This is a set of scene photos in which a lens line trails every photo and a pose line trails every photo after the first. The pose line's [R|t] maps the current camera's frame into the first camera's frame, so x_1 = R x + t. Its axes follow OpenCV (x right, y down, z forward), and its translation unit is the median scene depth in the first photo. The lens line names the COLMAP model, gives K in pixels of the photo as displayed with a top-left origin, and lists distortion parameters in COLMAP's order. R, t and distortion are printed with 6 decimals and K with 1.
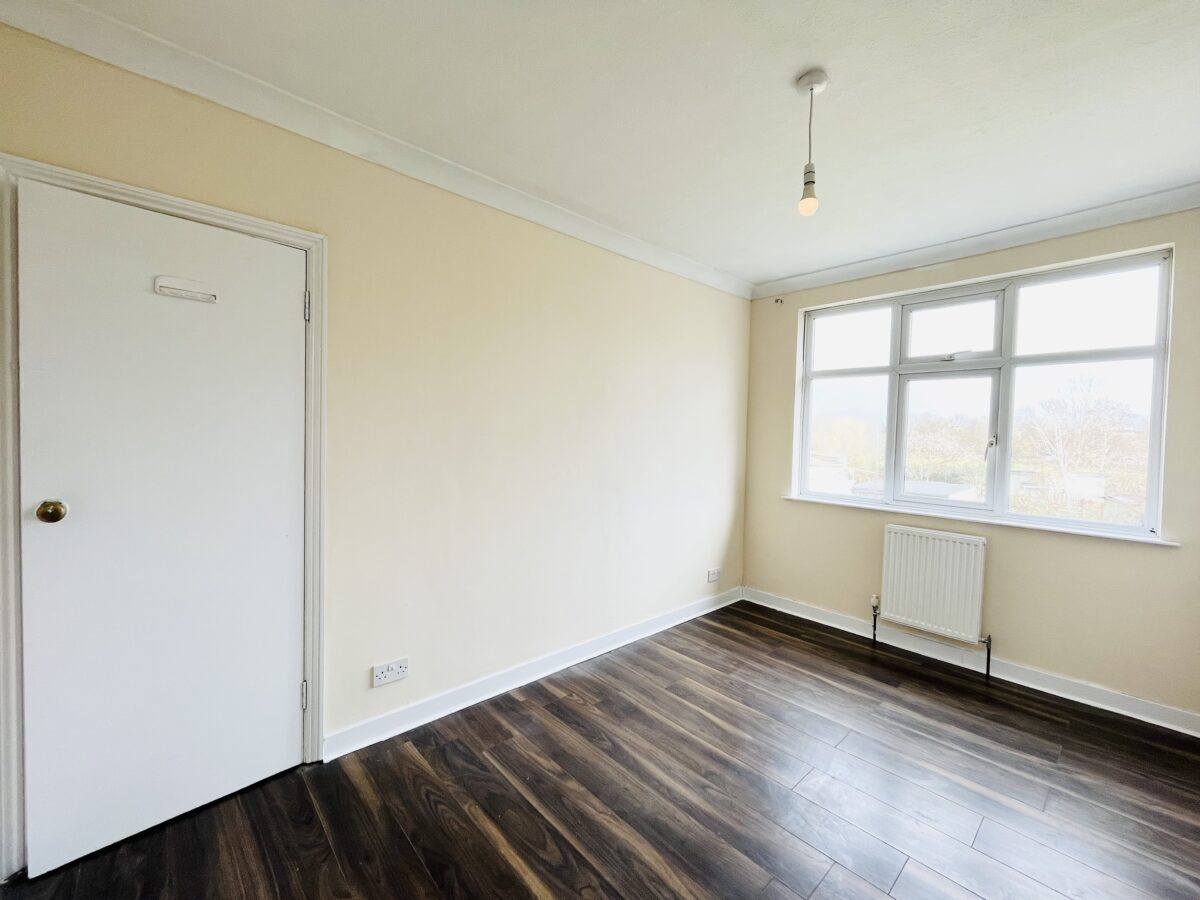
lens RADIAL K [[488.9, 0, 597.1], [0, 488.9, 449.8], [0, 0, 1]] dist [-0.000022, -0.000215]
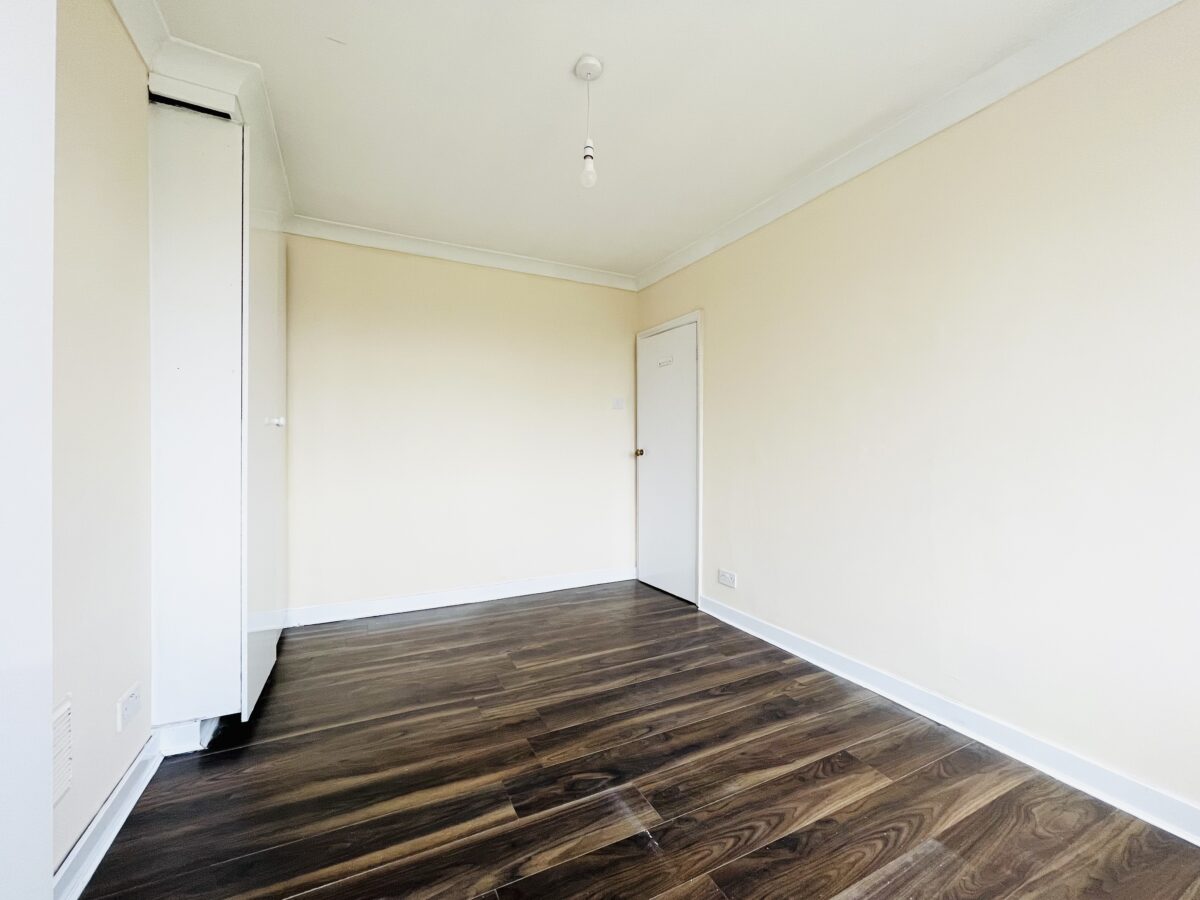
lens RADIAL K [[486.0, 0, 600.6], [0, 486.0, 449.6], [0, 0, 1]] dist [-0.000291, -0.000407]
pose [[-0.265616, -0.015428, -0.963955, 0.959161], [-0.038375, 0.999249, -0.005419, 0.076088], [0.963315, 0.035552, -0.266008, 0.875133]]
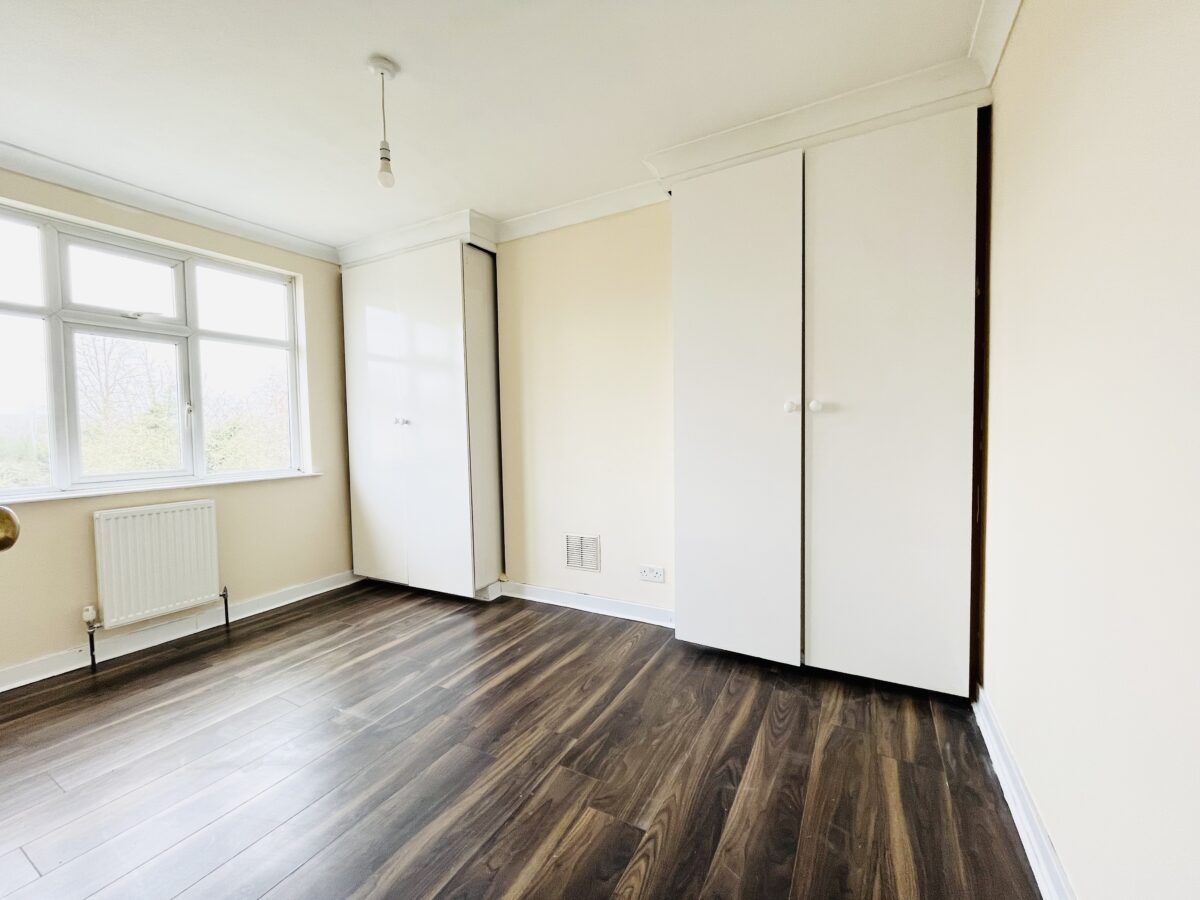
lens RADIAL K [[486.0, 0, 600.6], [0, 486.0, 449.6], [0, 0, 1]] dist [-0.000291, -0.000407]
pose [[-0.327983, -0.058544, 0.942868, -0.529754], [0.042328, 0.996165, 0.076578, 0.032804], [-0.943735, 0.065026, -0.324247, 0.613231]]
